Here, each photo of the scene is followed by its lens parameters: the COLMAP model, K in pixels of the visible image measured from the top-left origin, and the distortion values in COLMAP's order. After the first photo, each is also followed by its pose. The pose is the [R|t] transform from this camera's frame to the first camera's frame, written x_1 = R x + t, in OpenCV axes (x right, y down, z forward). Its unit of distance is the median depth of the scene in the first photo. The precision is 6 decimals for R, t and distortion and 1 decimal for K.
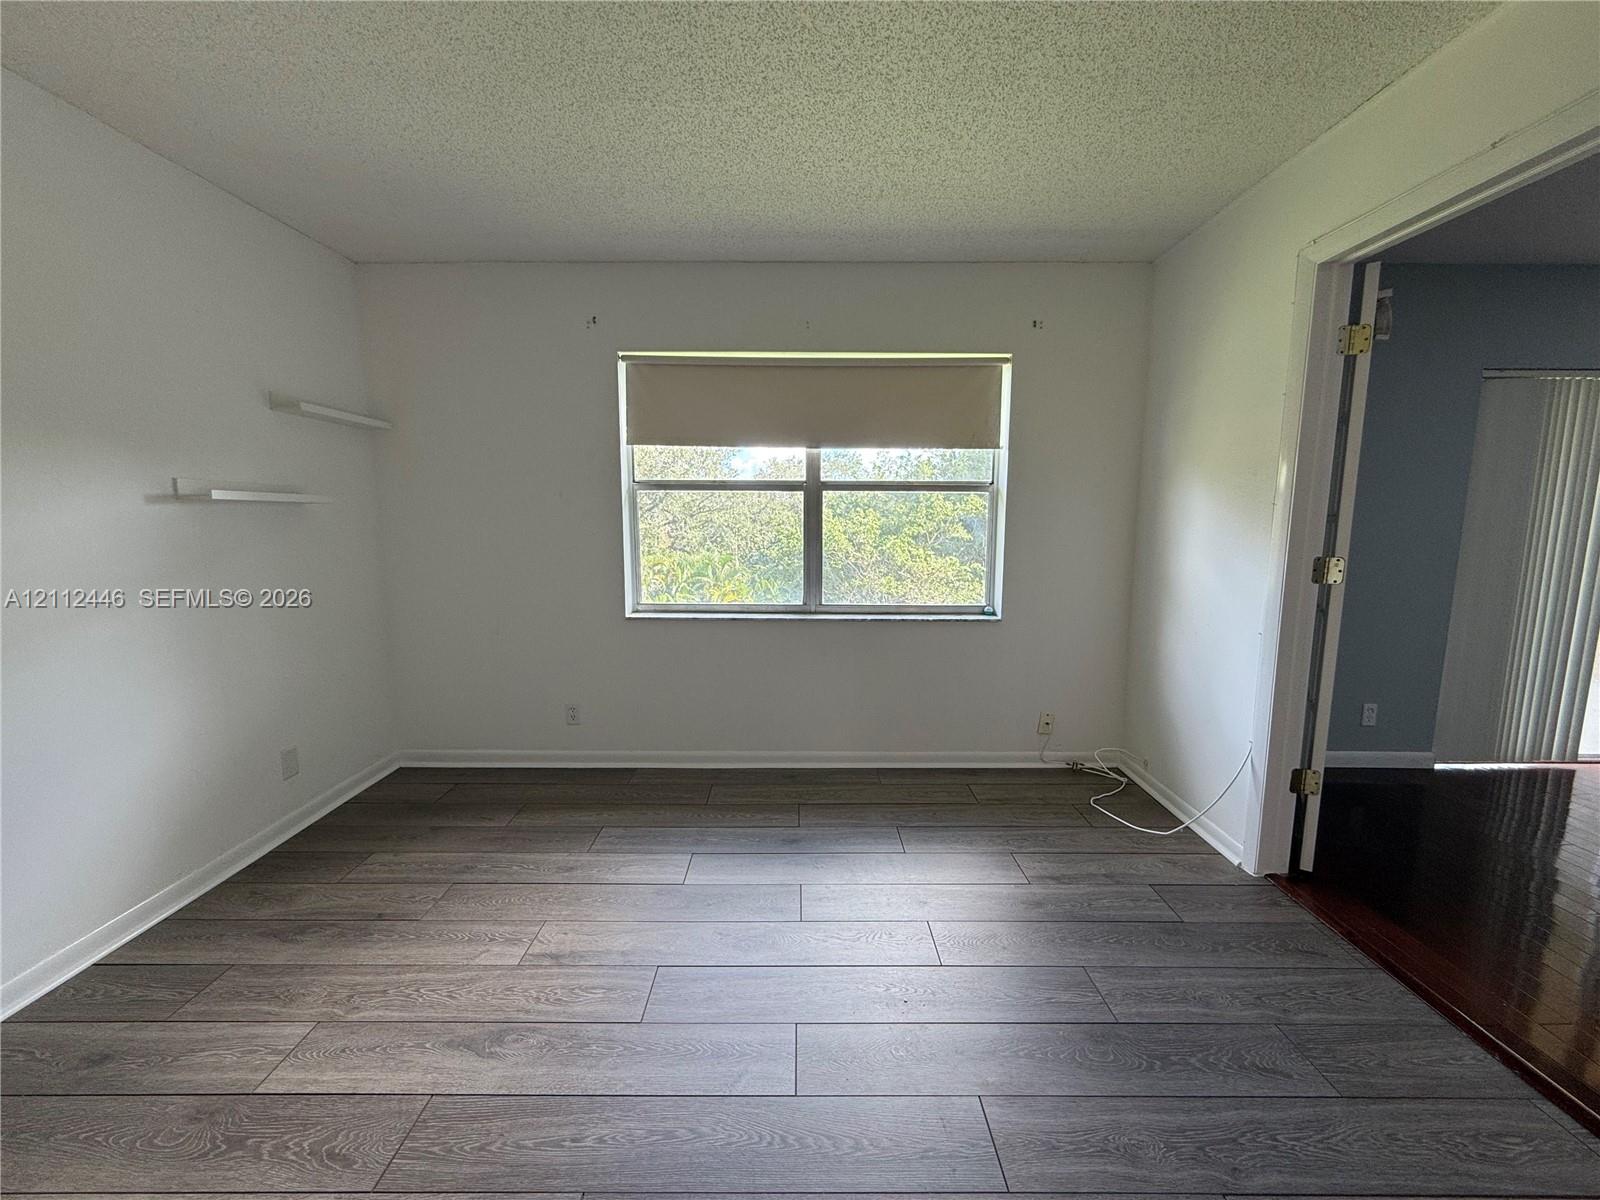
lens RADIAL K [[640.0, 0, 796.4], [0, 640.0, 596.8], [0, 0, 1]] dist [0.000328, -0.000283]
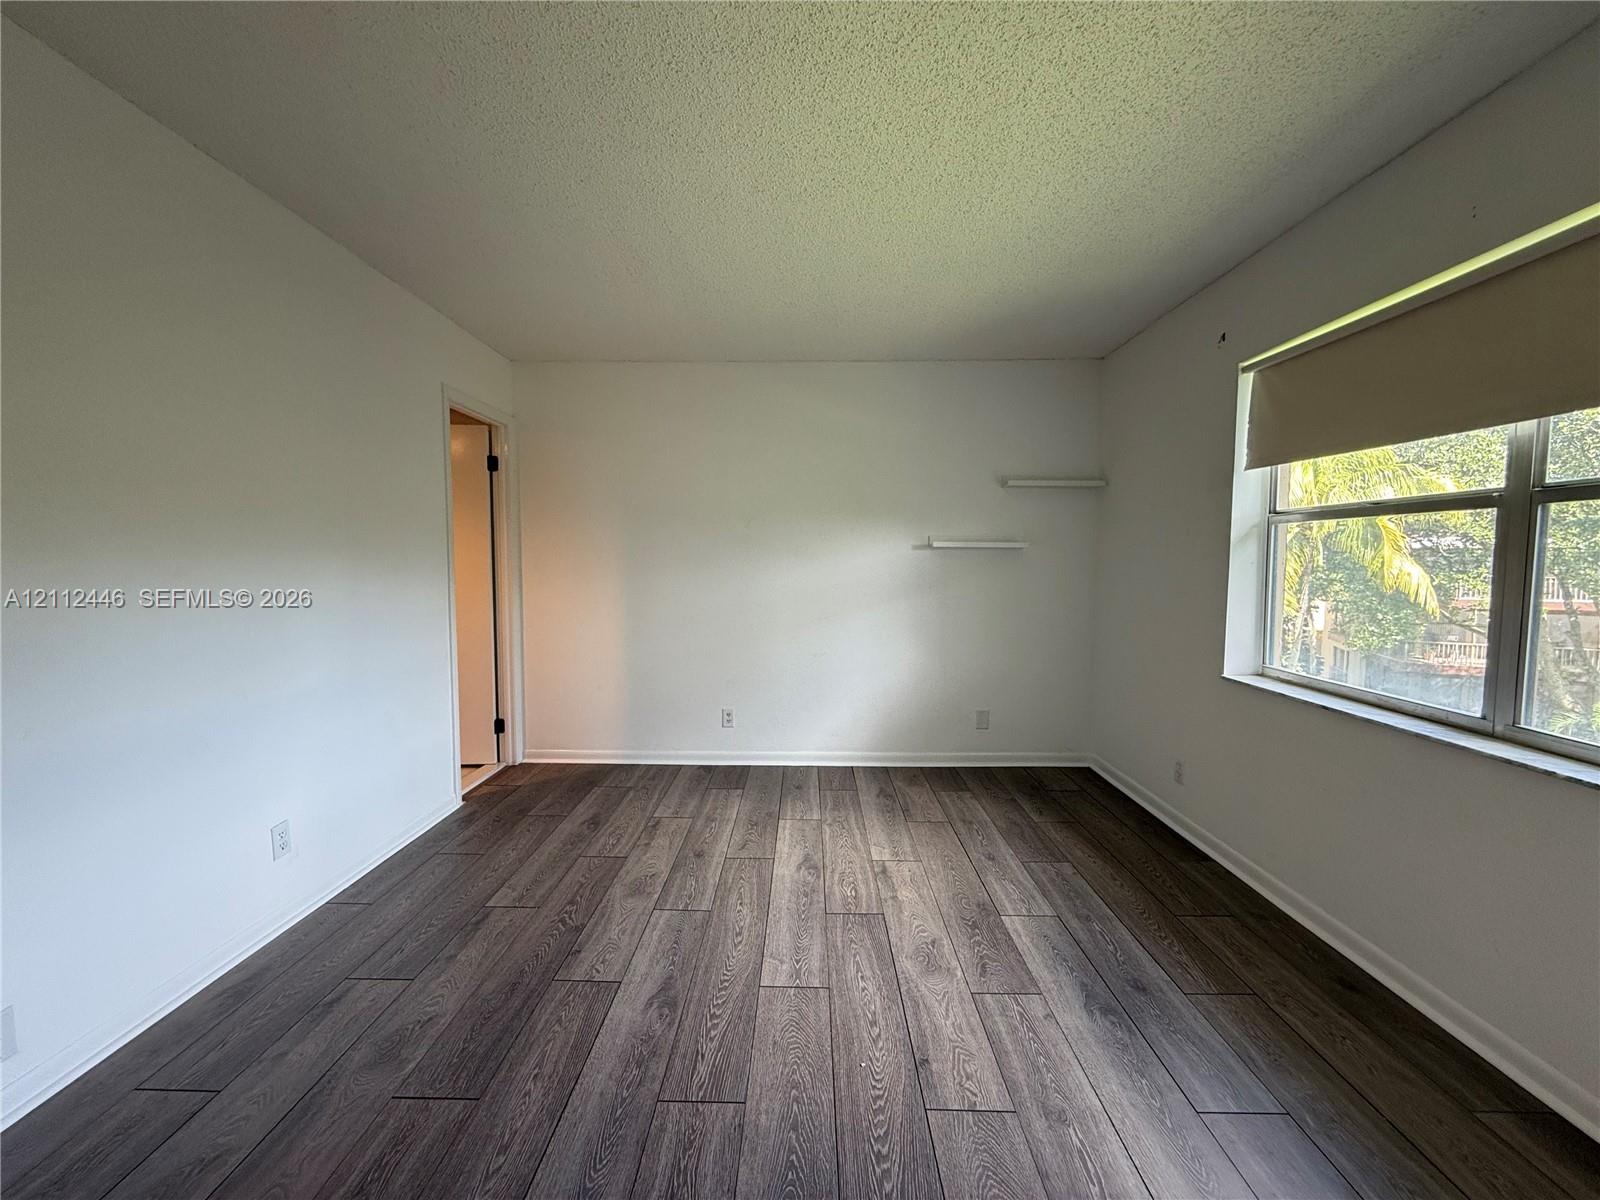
lens RADIAL K [[640.0, 0, 796.4], [0, 640.0, 596.8], [0, 0, 1]] dist [0.000328, -0.000283]
pose [[-0.017091, 0.056351, -0.998265, 0.684097], [-0.129135, 0.989924, 0.058091, -0.055880], [0.991480, 0.129903, -0.009642, 0.528884]]
